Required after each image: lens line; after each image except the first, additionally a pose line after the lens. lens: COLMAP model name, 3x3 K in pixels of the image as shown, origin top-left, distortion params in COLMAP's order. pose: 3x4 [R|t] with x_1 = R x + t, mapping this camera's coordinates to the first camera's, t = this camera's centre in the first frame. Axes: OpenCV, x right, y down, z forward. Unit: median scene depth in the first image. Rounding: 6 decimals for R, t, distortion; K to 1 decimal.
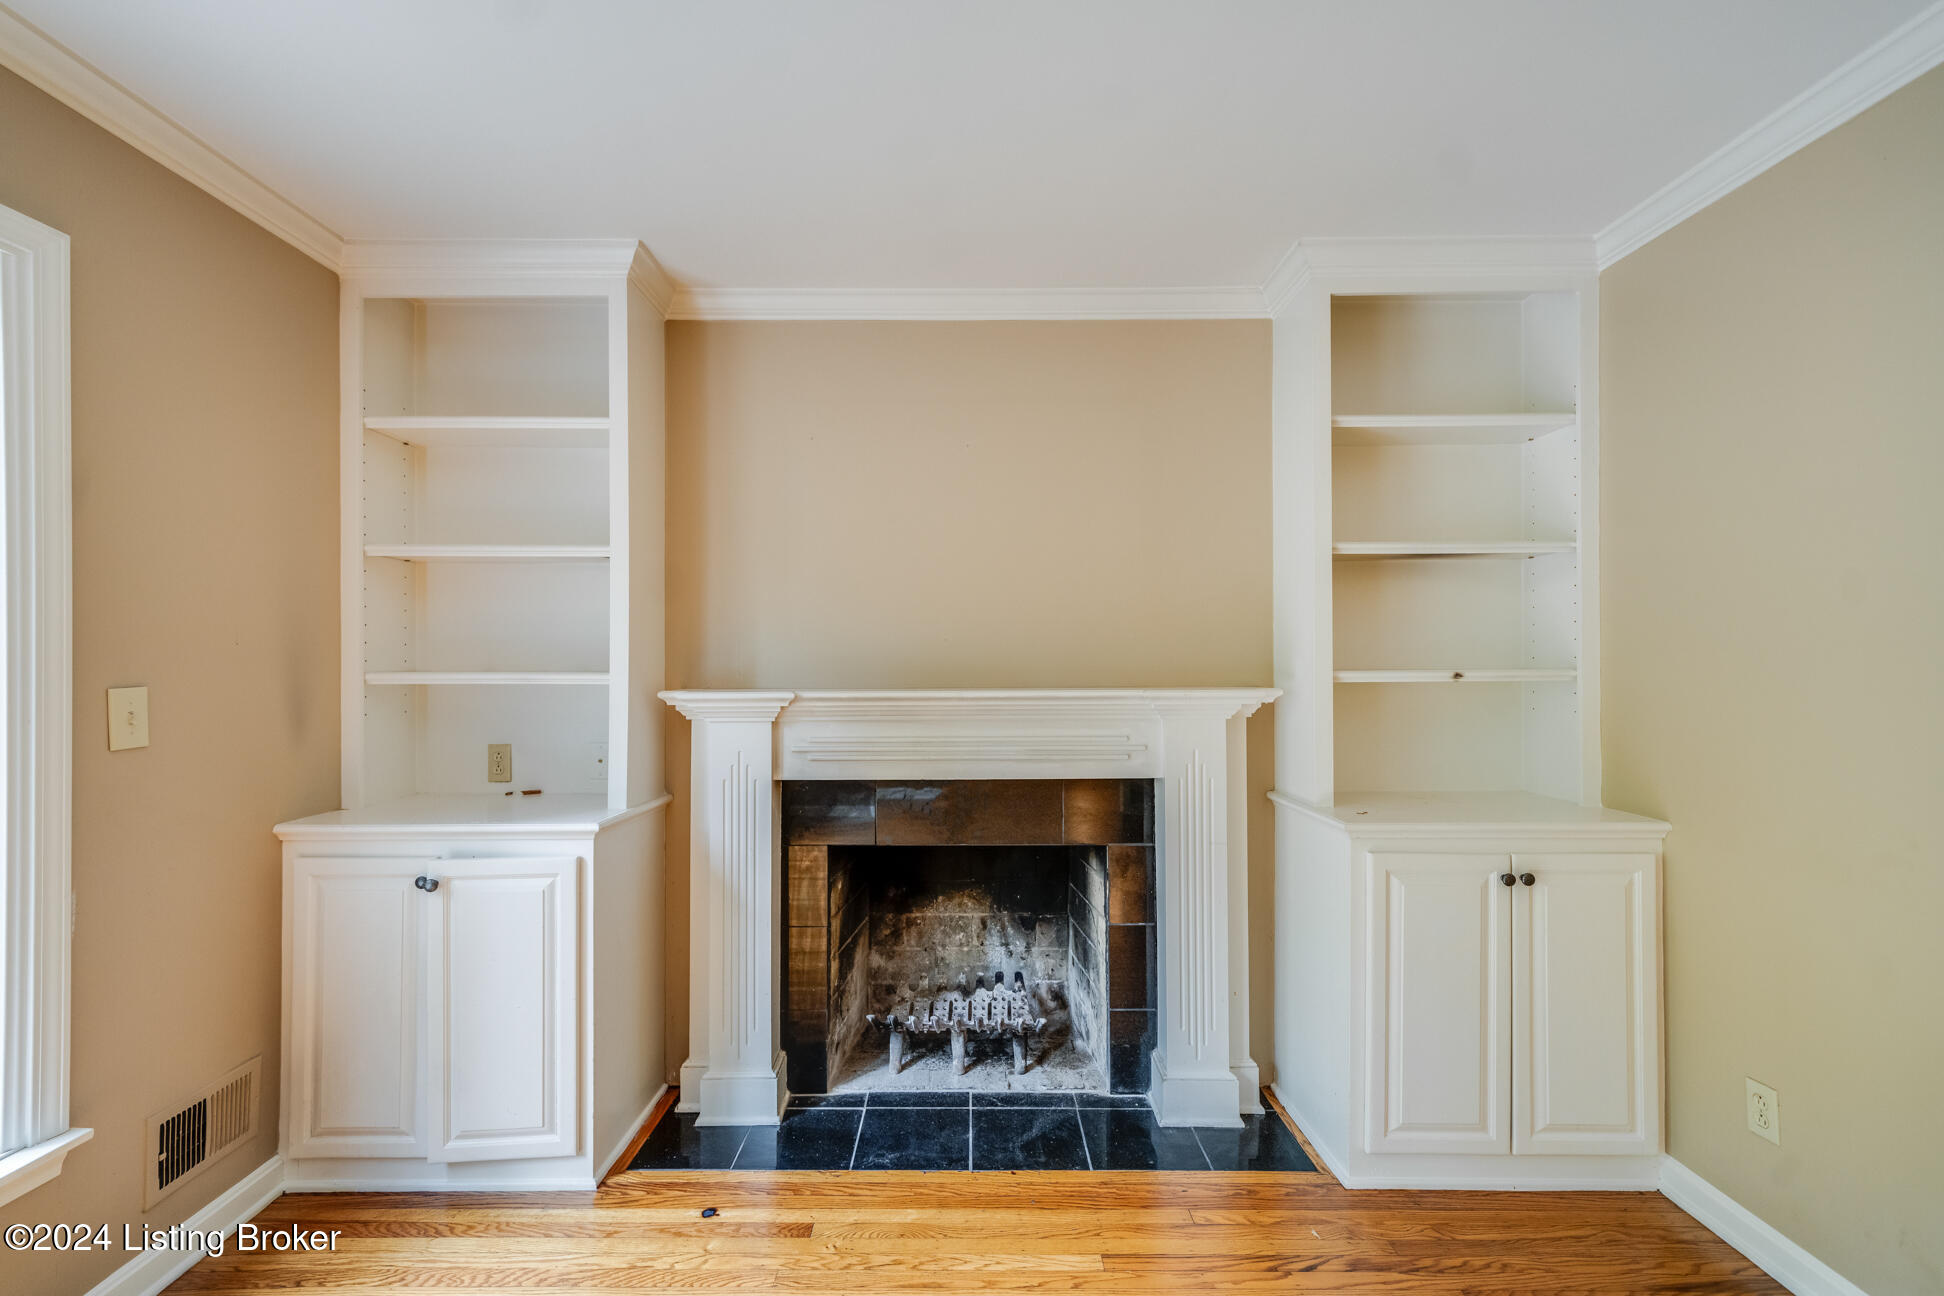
lens RADIAL K [[860.2, 0, 969.3], [0, 860.2, 663.8], [0, 0, 1]] dist [0.011121, -0.000312]
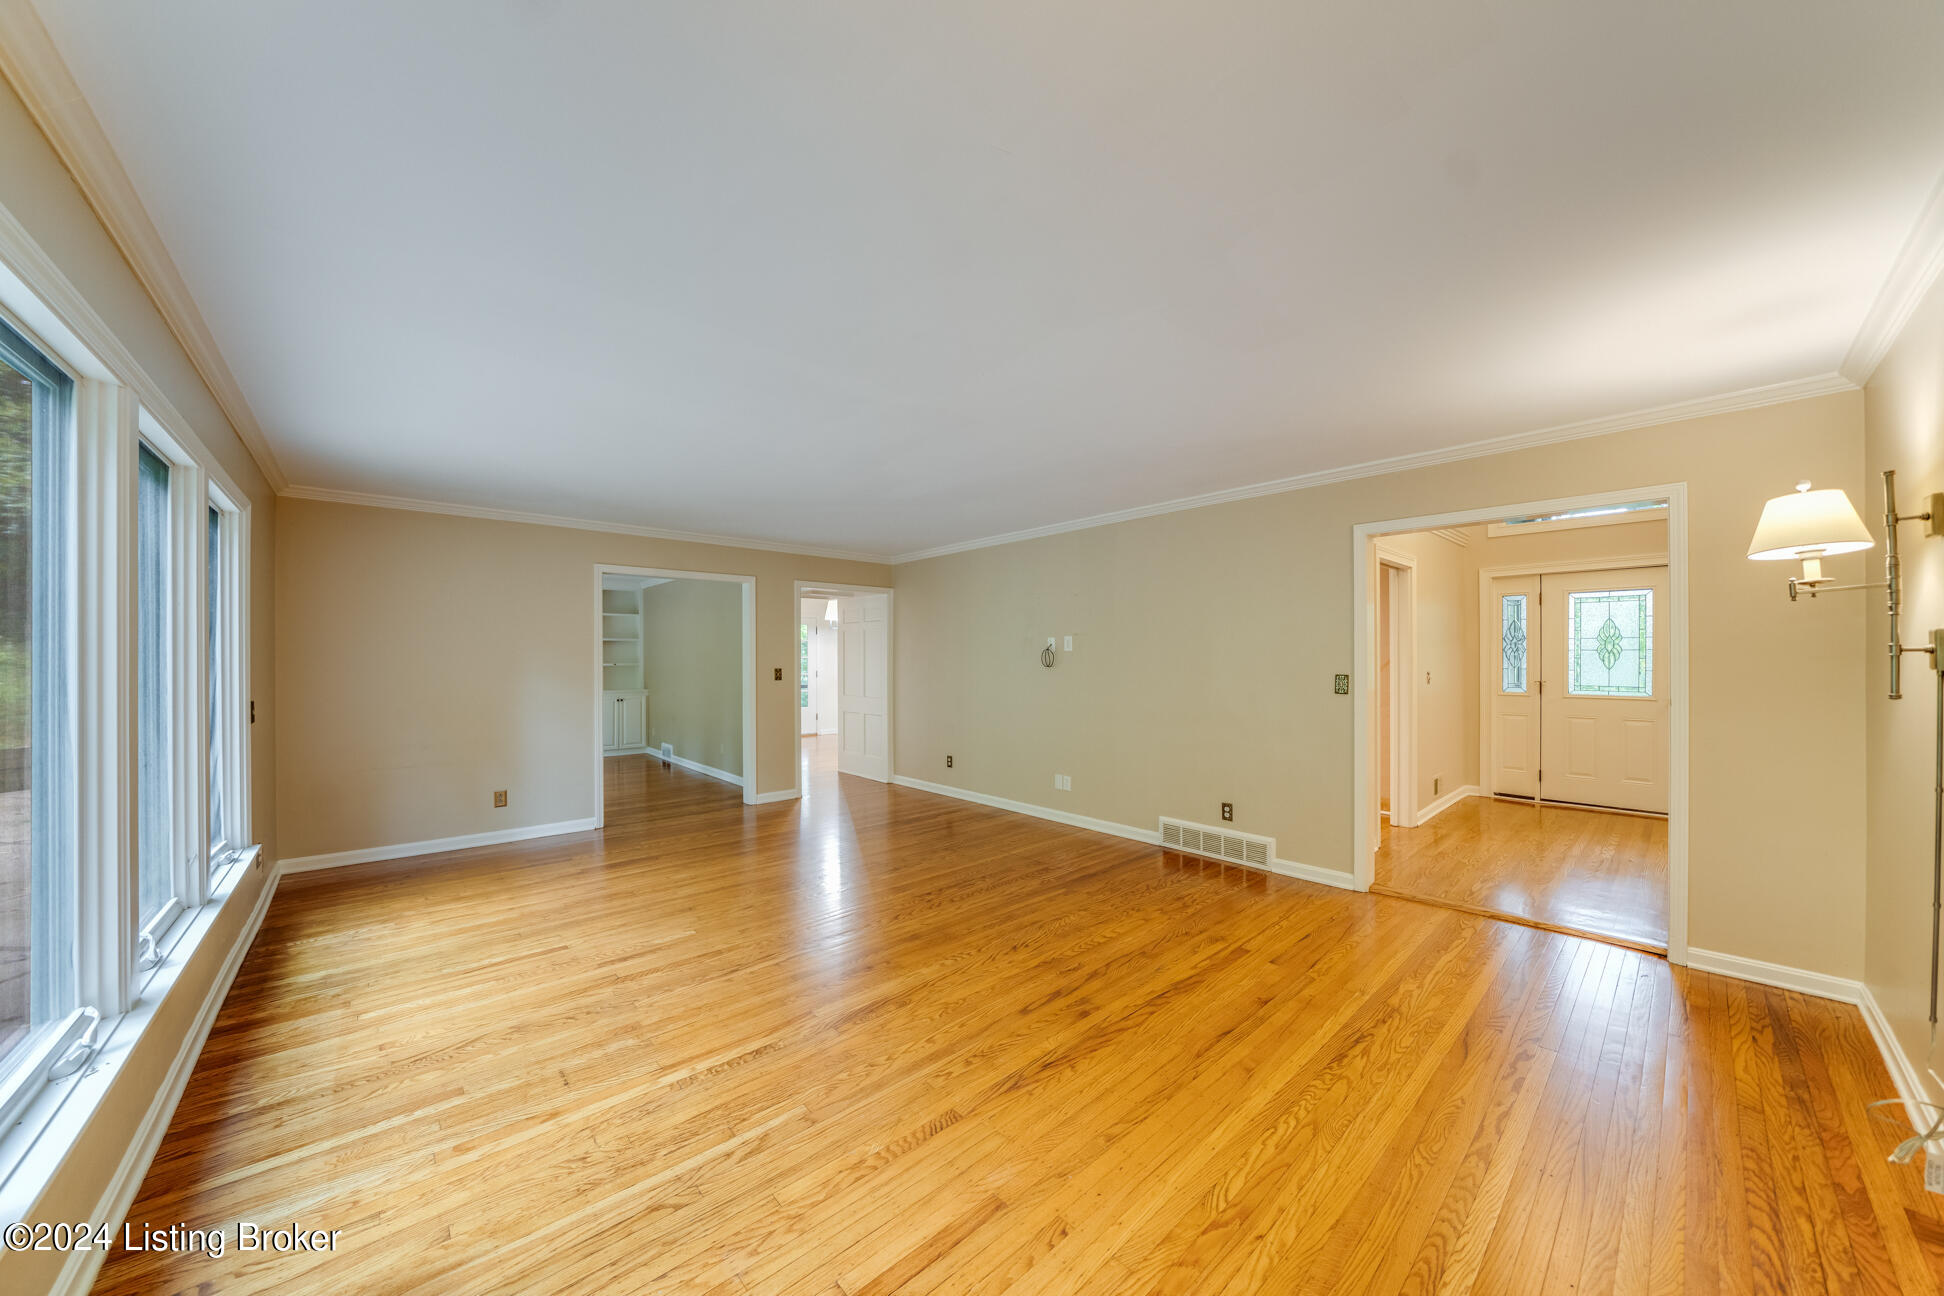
lens RADIAL K [[662.6, 0, 976.0], [0, 662.6, 665.2], [0, 0, 1]] dist [-0.003037, 0.000183]
pose [[0.737750, -0.005158, 0.675055, -0.505777], [-0.004934, 0.999903, 0.013033, -0.046988], [-0.675056, -0.012946, 0.737653, -3.323668]]
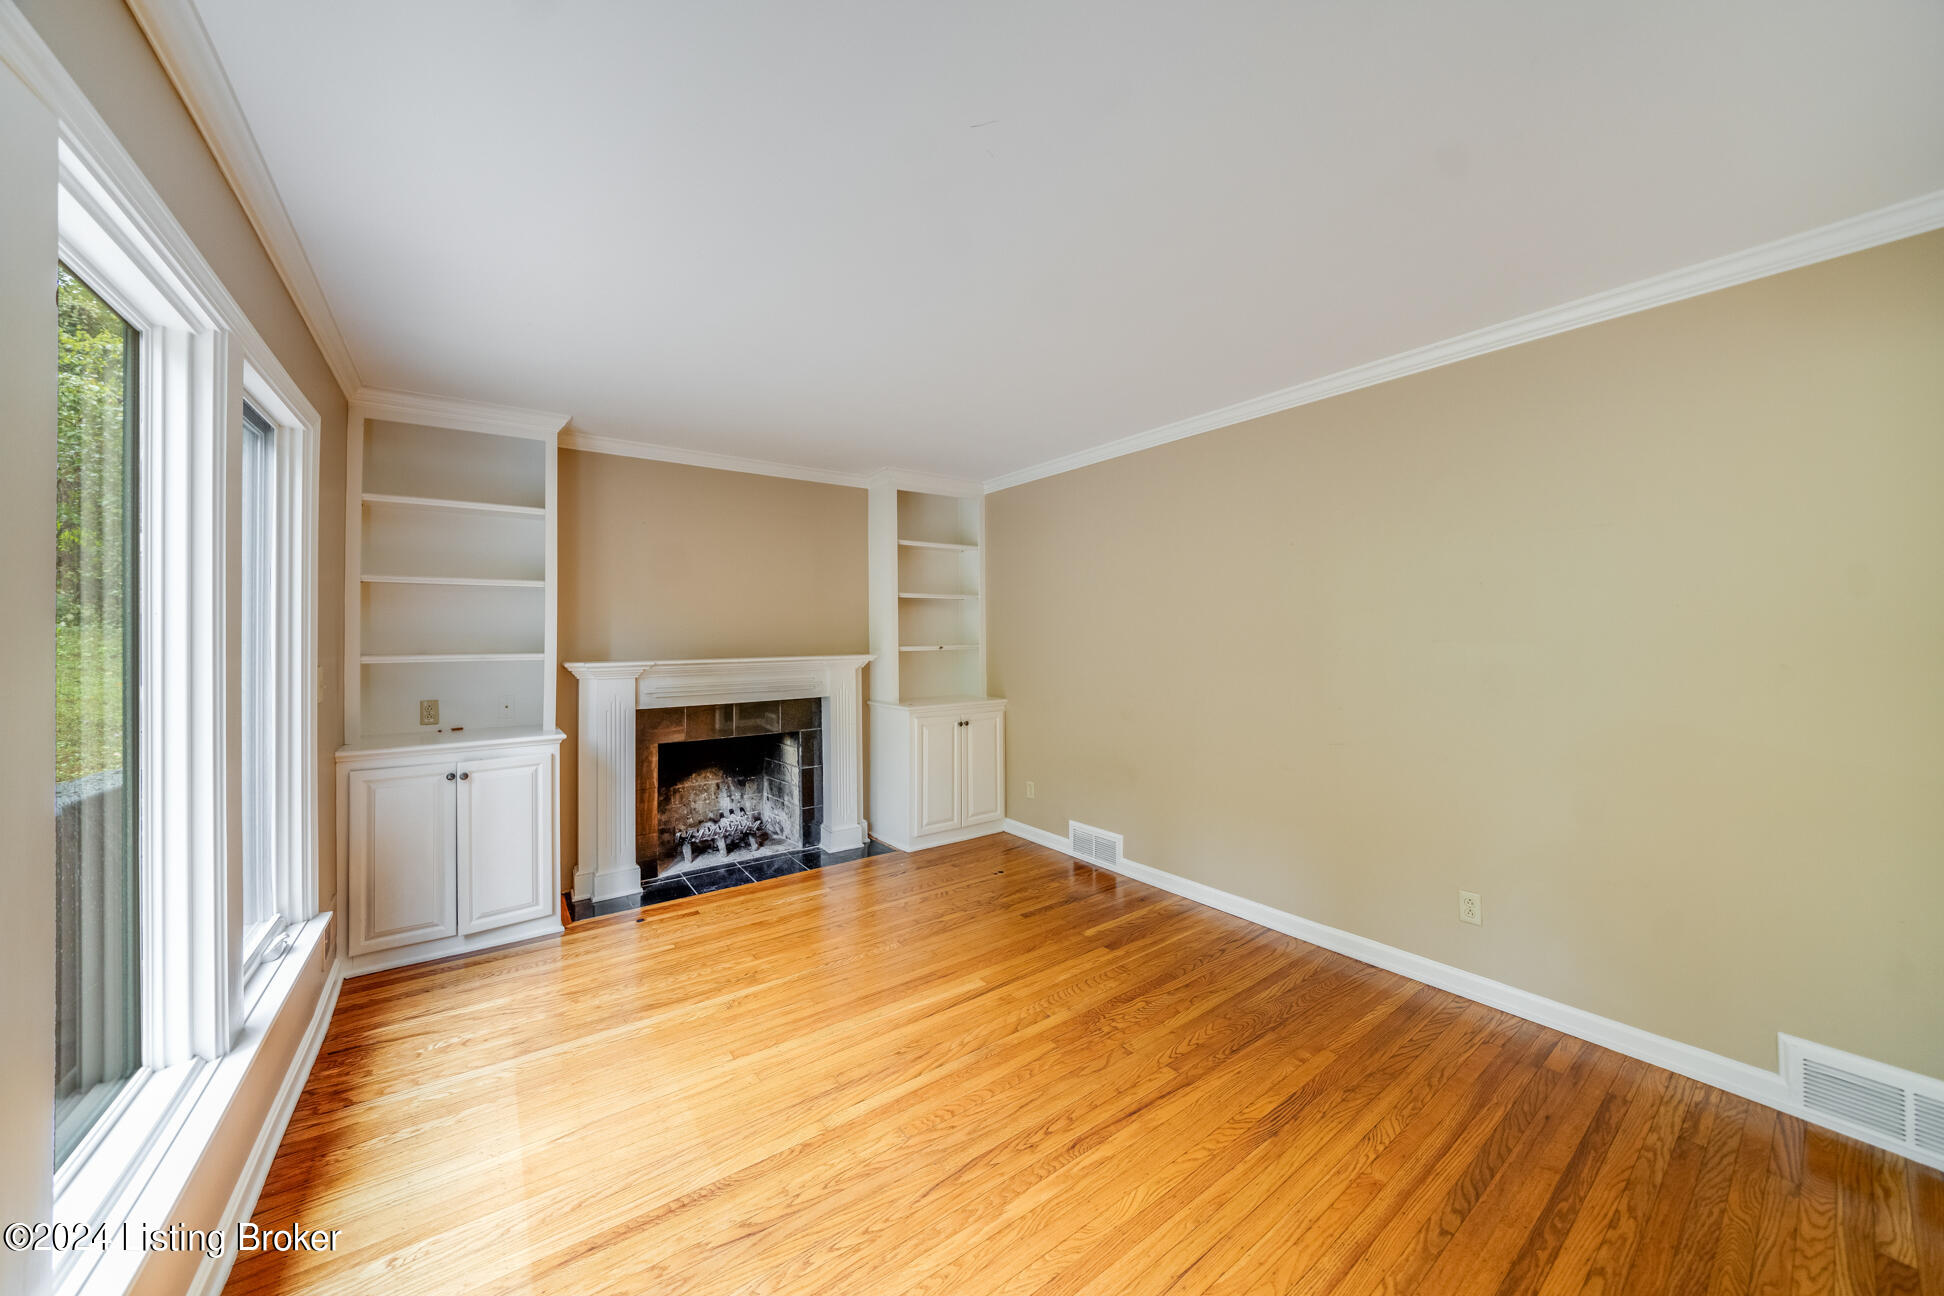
lens RADIAL K [[662.6, 0, 967.4], [0, 662.6, 635.0], [0, 0, 1]] dist [-0.003037, 0.000183]
pose [[0.806317, -0.003682, 0.591473, -0.491708], [0.005346, 0.999985, -0.001063, -0.019785], [-0.591460, 0.004019, 0.806324, -0.573481]]
